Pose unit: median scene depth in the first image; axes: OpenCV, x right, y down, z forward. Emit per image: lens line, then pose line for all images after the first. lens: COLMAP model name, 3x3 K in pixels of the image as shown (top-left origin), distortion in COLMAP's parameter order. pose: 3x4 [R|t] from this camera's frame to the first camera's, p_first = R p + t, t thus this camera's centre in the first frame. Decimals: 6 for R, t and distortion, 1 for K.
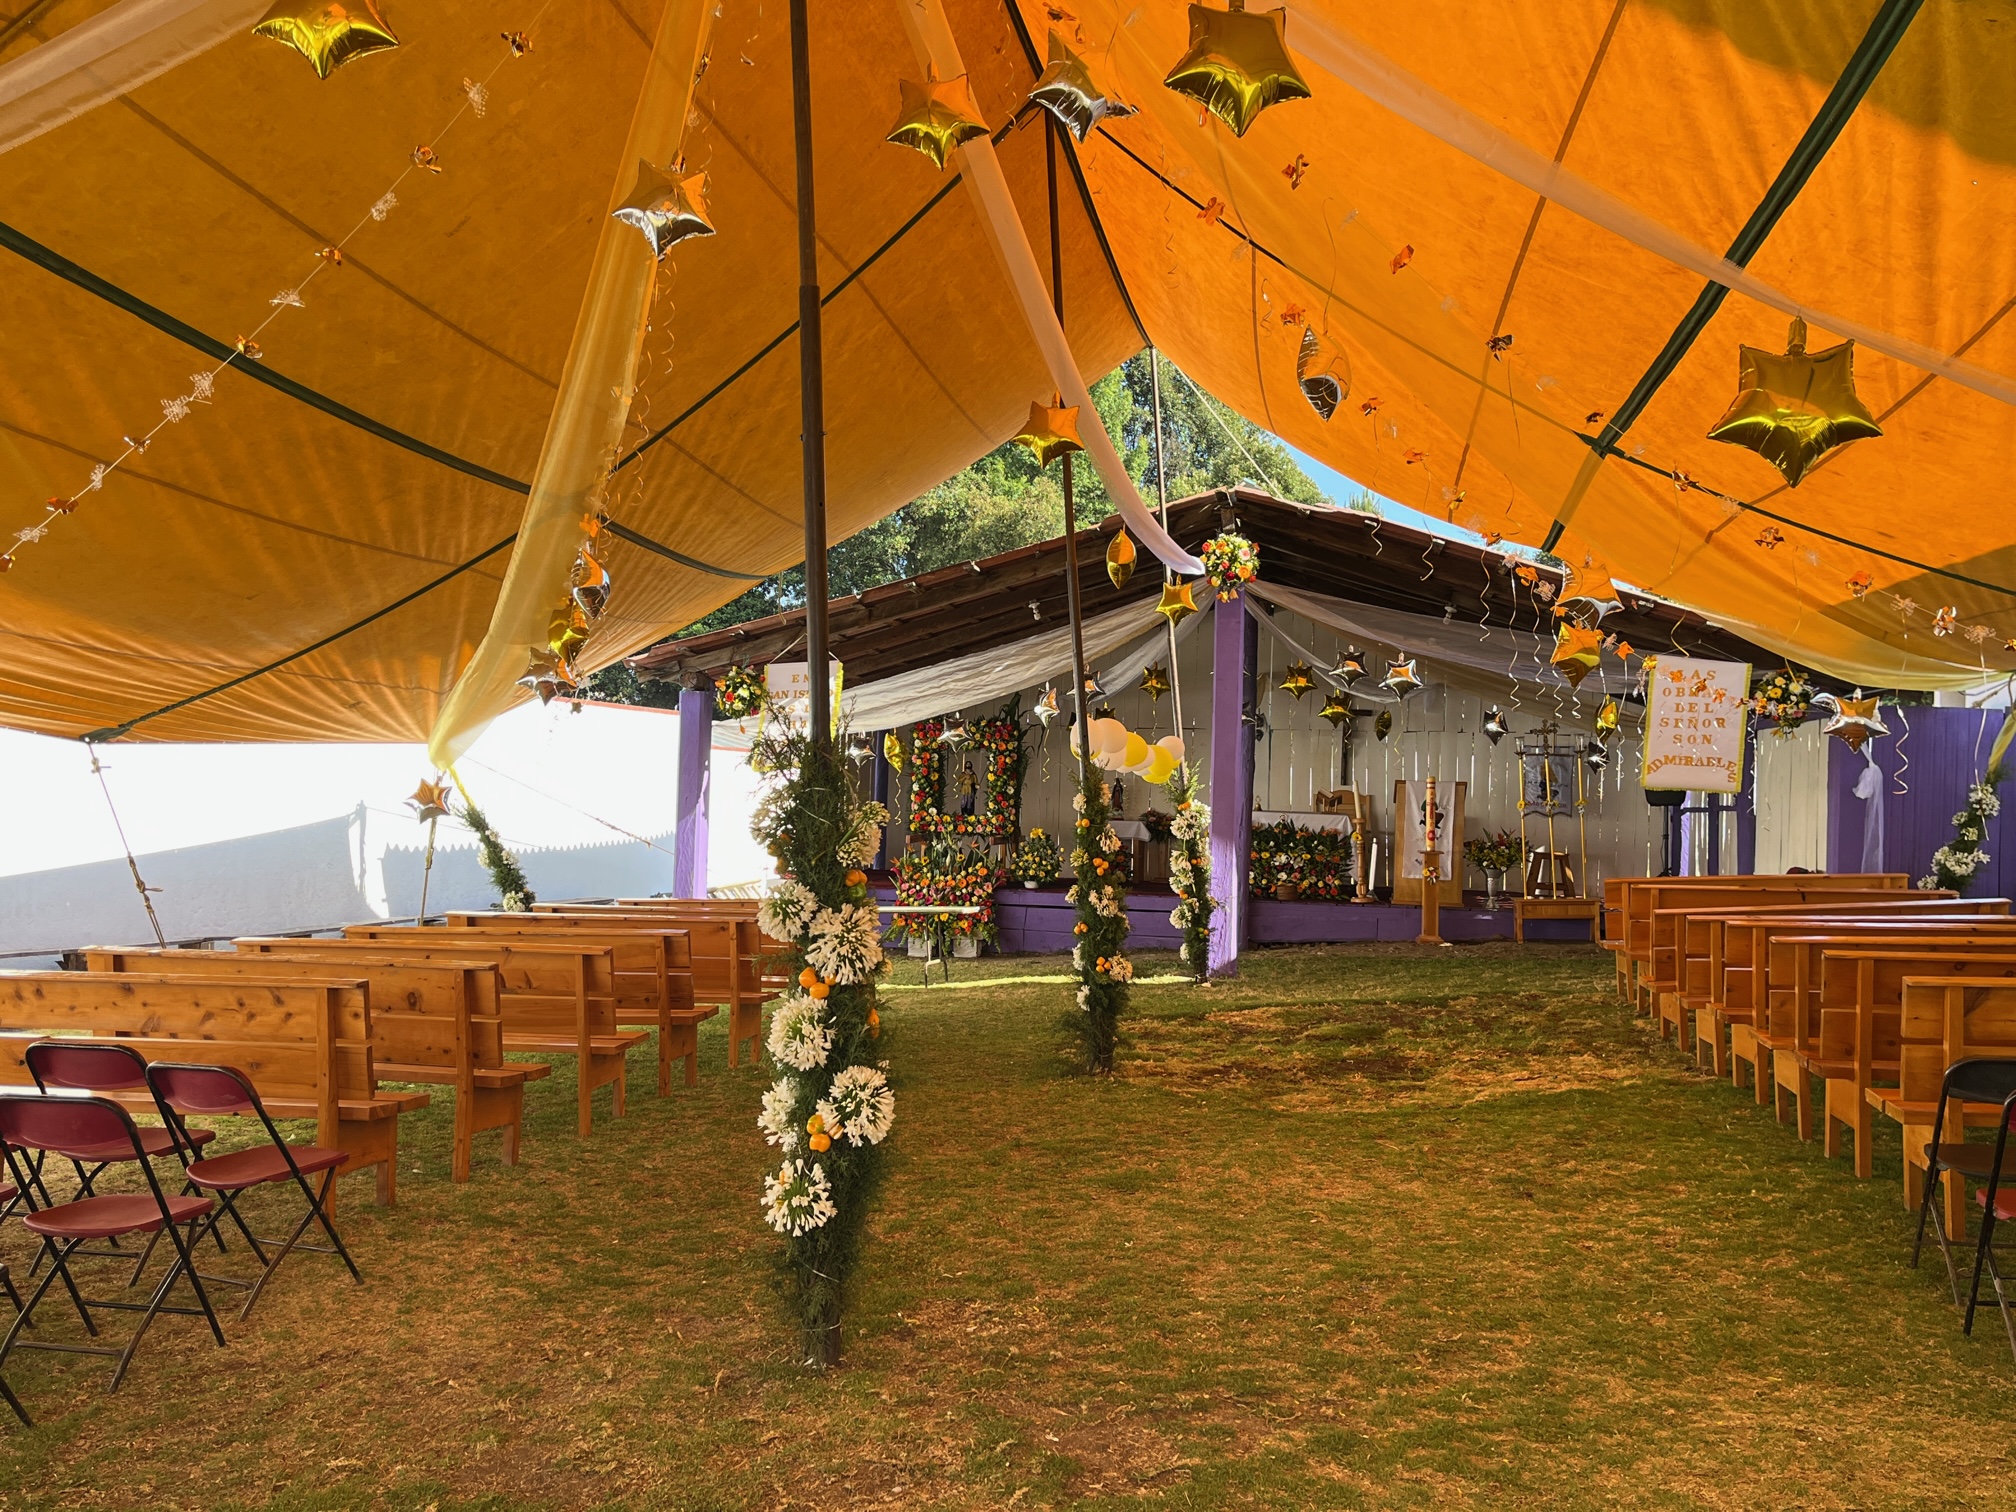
lens RADIAL K [[1700.5, 0, 1009.7], [0, 1700.5, 754.4], [0, 0, 1]] dist [0.001151, 0.000013]
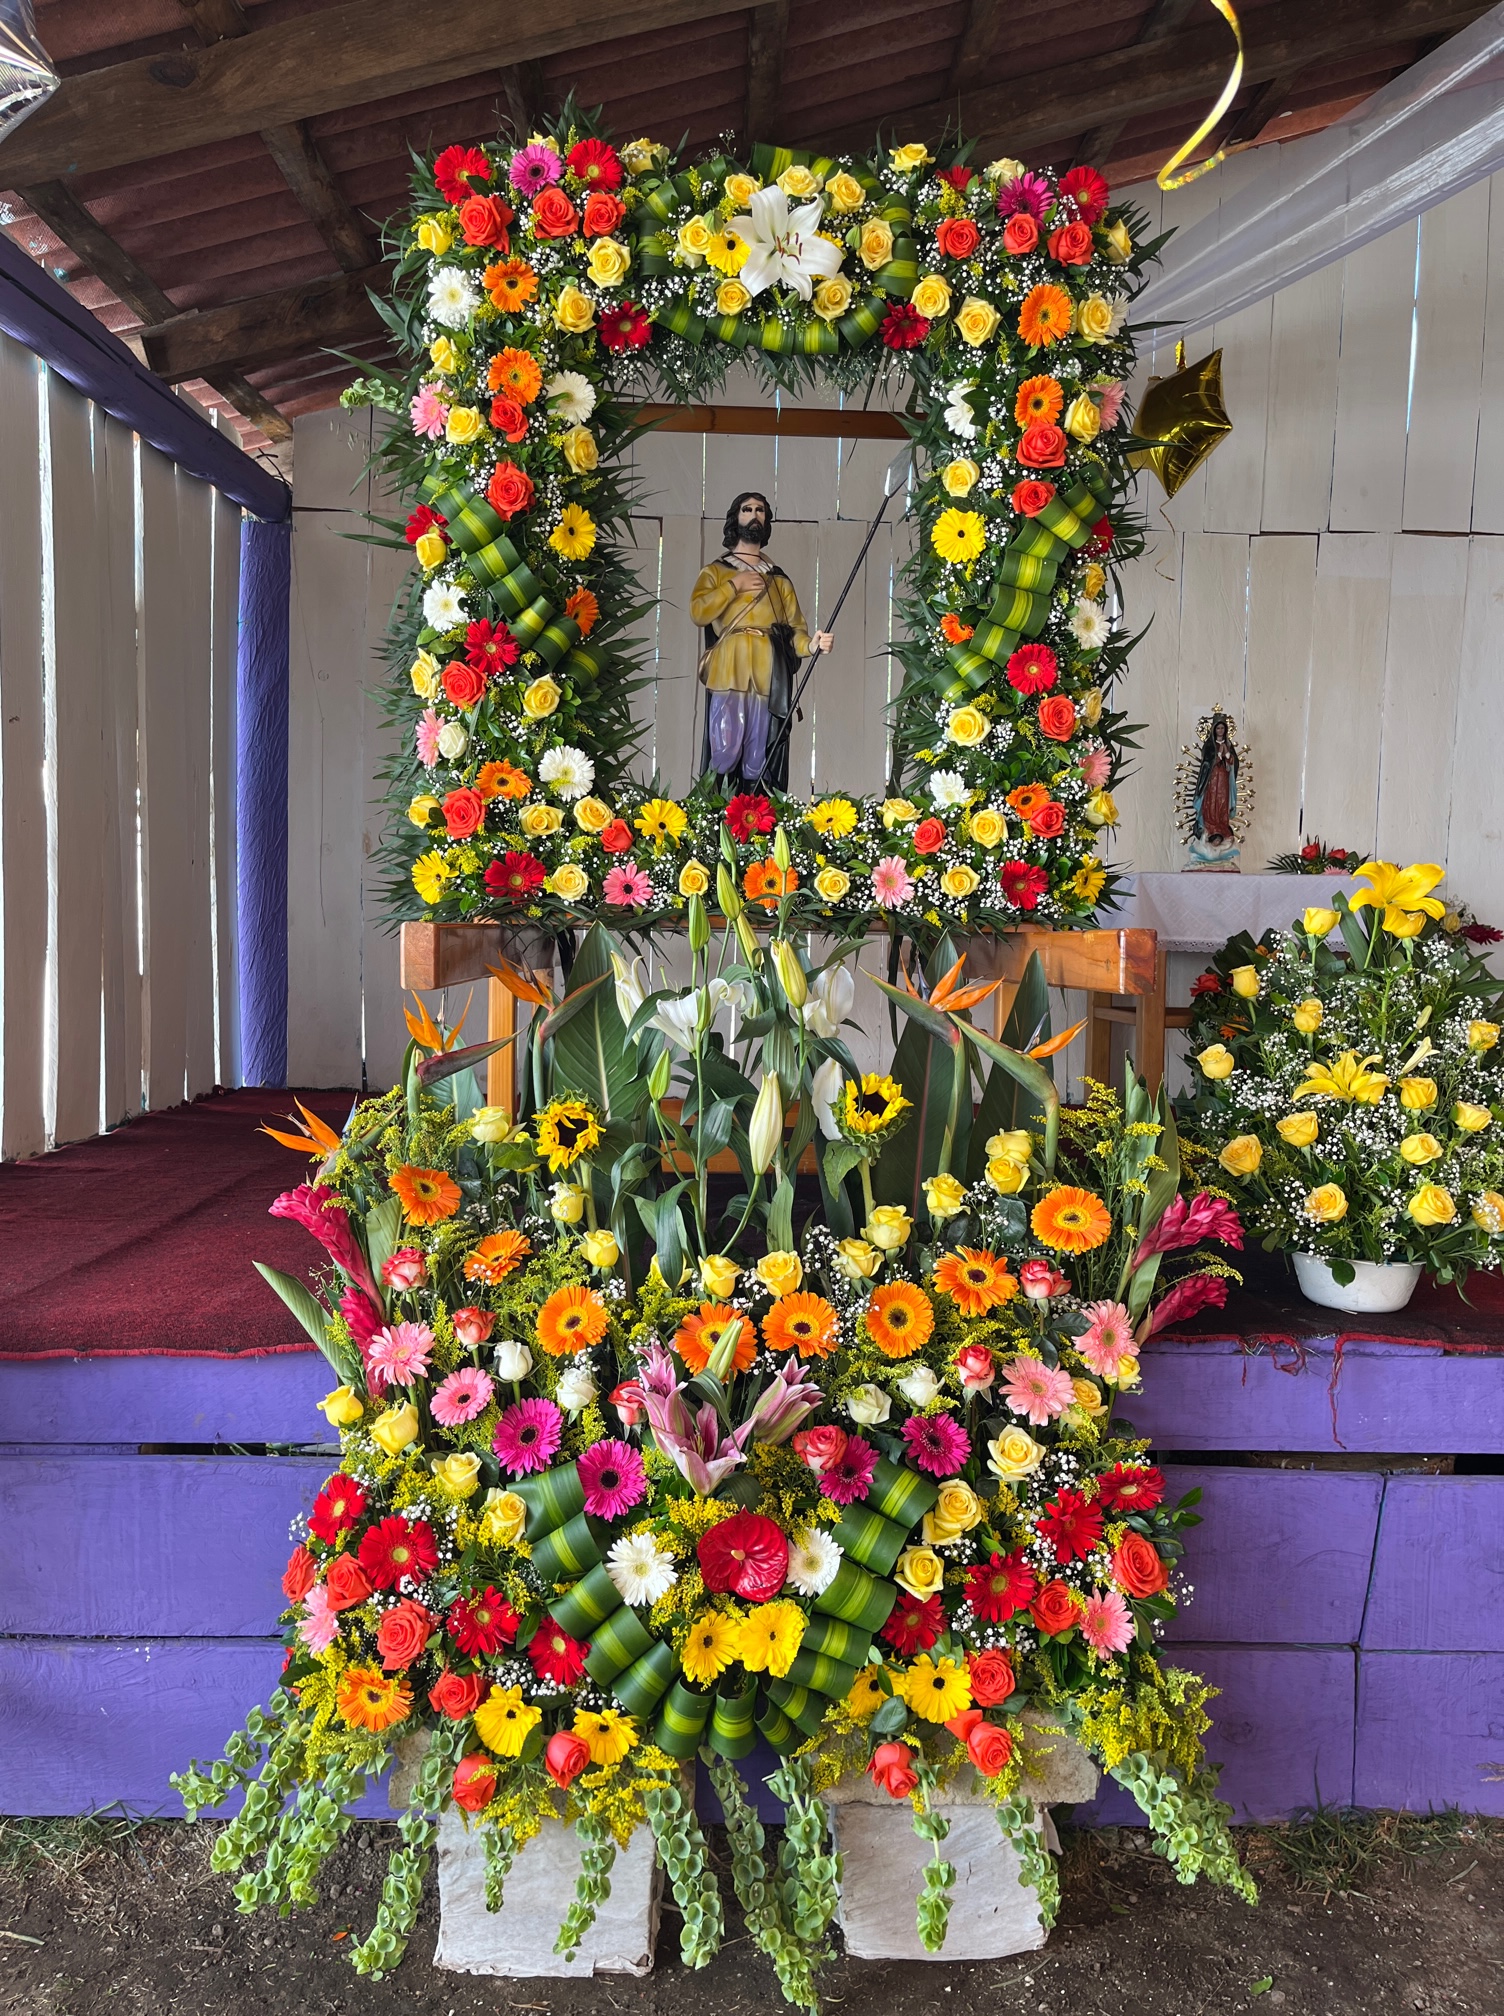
lens RADIAL K [[1524.7, 0, 750.6], [0, 1524.7, 1016.1], [0, 0, 1]] dist [0.006712, -0.000083]
pose [[0.980217, -0.021067, 0.196800, -0.056409], [0.005229, 0.996728, 0.080654, 0.044528], [-0.197856, -0.078030, 0.977121, 0.869604]]
